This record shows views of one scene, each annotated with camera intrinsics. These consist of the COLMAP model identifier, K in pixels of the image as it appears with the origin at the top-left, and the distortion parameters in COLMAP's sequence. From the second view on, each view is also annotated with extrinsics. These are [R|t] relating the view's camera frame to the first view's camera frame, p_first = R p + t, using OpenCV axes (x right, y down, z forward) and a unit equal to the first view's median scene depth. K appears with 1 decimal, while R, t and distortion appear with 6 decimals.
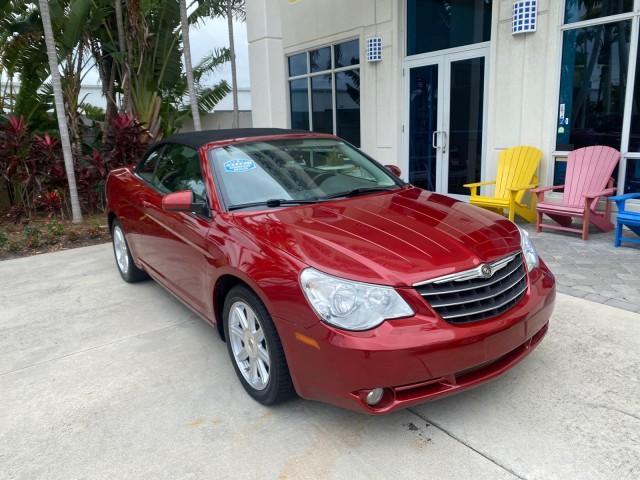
lens RADIAL K [[489.6, 0, 320.0], [0, 489.6, 240.0], [0, 0, 1]] dist [0.003756, -0.005640]
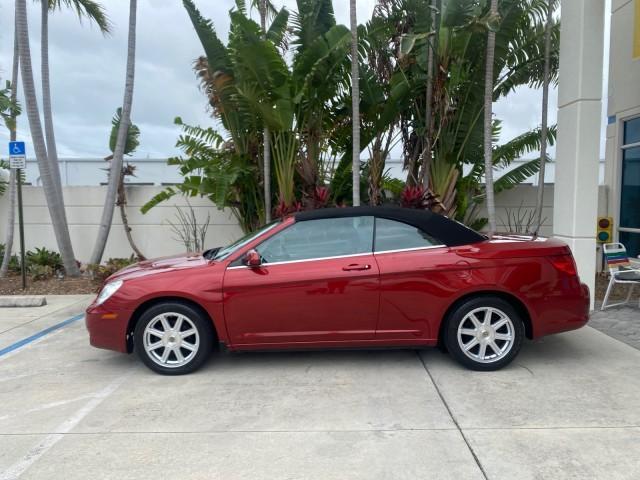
lens RADIAL K [[490.6, 0, 320.0], [0, 490.6, 240.0], [0, 0, 1]] dist [0.010706, -0.002507]
pose [[0.798067, 0.080003, -0.597235, 0.050996], [-0.163118, 0.982824, -0.086314, -0.027651], [0.580071, 0.166304, 0.797409, 0.092204]]
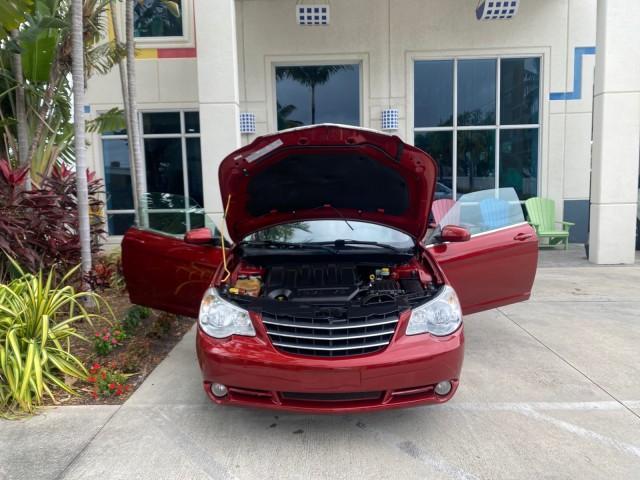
lens RADIAL K [[489.6, 0, 320.0], [0, 489.6, 240.0], [0, 0, 1]] dist [0.003756, -0.005640]
pose [[0.598466, -0.067079, 0.798335, -0.749809], [0.185061, 0.981113, -0.056293, -0.025588], [-0.779481, 0.181430, 0.599577, 0.236258]]
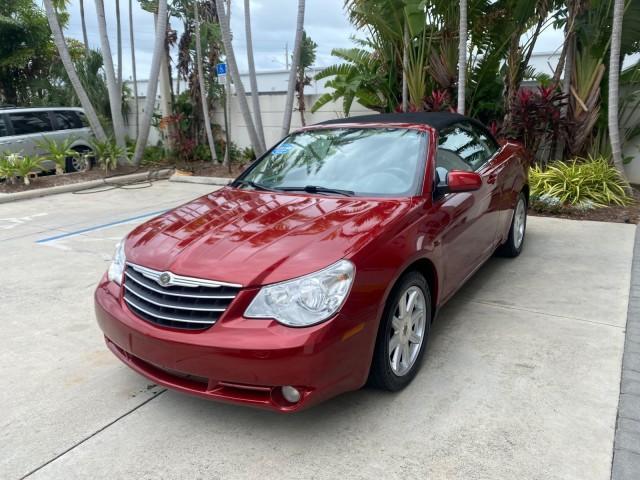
lens RADIAL K [[490.6, 0, 320.0], [0, 490.6, 240.0], [0, 0, 1]] dist [0.010706, -0.002507]
pose [[0.371036, 0.268455, -0.888968, 0.358177], [-0.201599, 0.957757, 0.205085, -0.076048], [0.906471, 0.103121, 0.409483, 0.237088]]
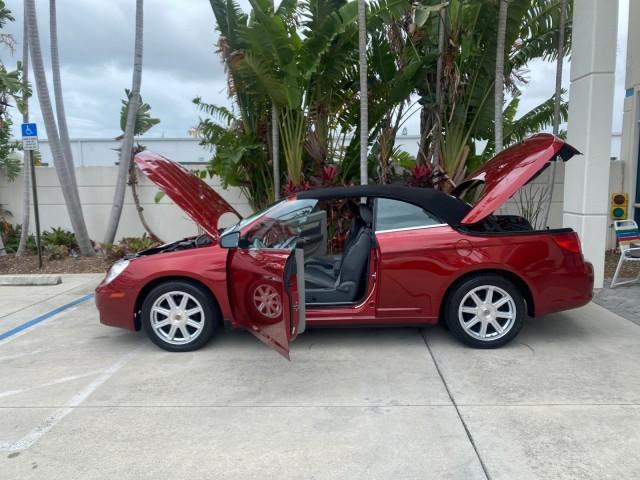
lens RADIAL K [[490.6, 0, 320.0], [0, 490.6, 240.0], [0, 0, 1]] dist [0.010706, -0.002507]
pose [[0.778929, 0.103605, -0.618495, 0.064442], [-0.159778, 0.986497, -0.035974, -0.031745], [0.606417, 0.126843, 0.784965, 0.097615]]
